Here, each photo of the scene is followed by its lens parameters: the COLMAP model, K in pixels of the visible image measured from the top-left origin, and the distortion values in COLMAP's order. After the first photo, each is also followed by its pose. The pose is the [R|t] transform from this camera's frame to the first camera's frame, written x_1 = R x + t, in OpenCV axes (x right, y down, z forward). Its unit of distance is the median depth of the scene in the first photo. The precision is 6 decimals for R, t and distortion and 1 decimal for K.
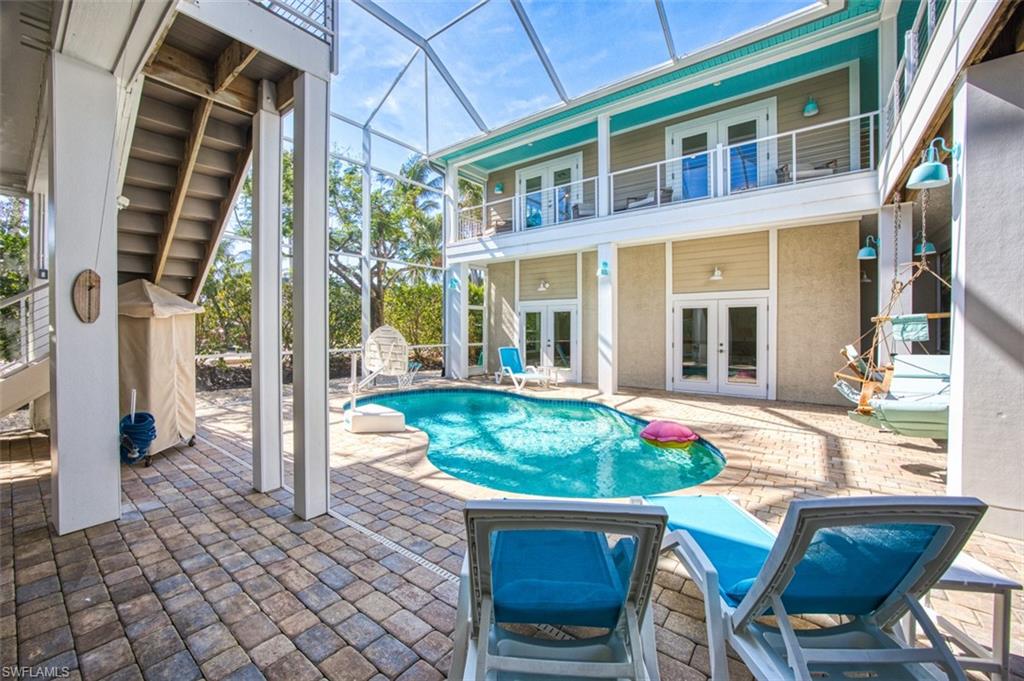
lens RADIAL K [[405.7, 0, 512.0], [0, 405.7, 340.5], [0, 0, 1]] dist [-0.007668, 0.000001]
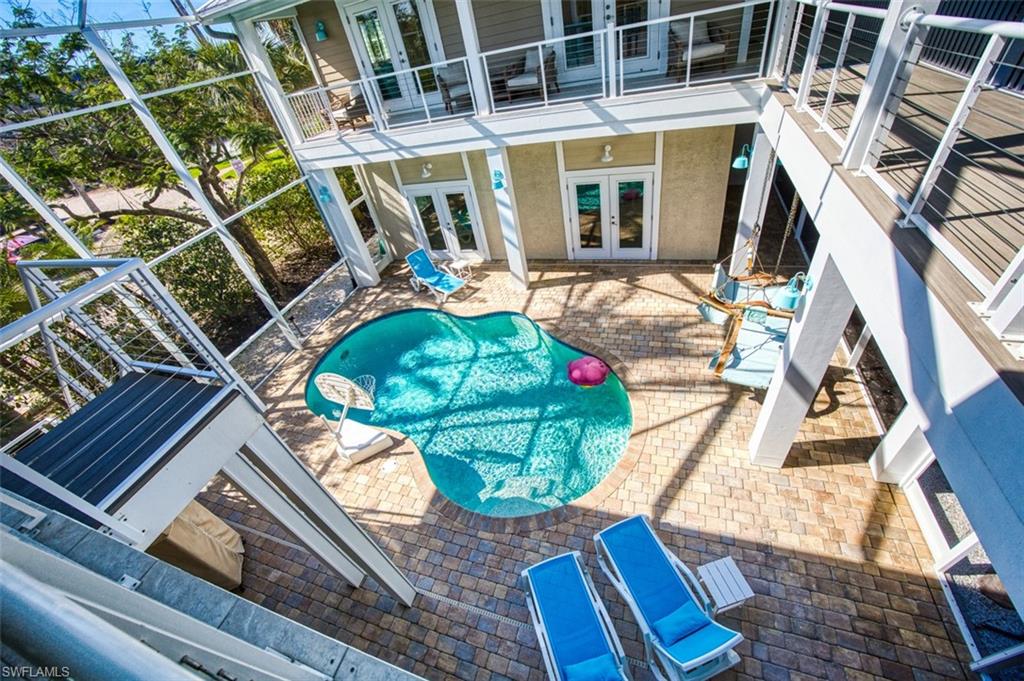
lens RADIAL K [[399.7, 0, 504.9], [0, 399.7, 340.9], [0, 0, 1]] dist [-0.002695, 0.000001]
pose [[0.932929, -0.335632, 0.130362, -0.002438], [0.189968, 0.766385, 0.613650, -0.438028], [-0.305868, -0.547727, 0.778743, 0.074475]]
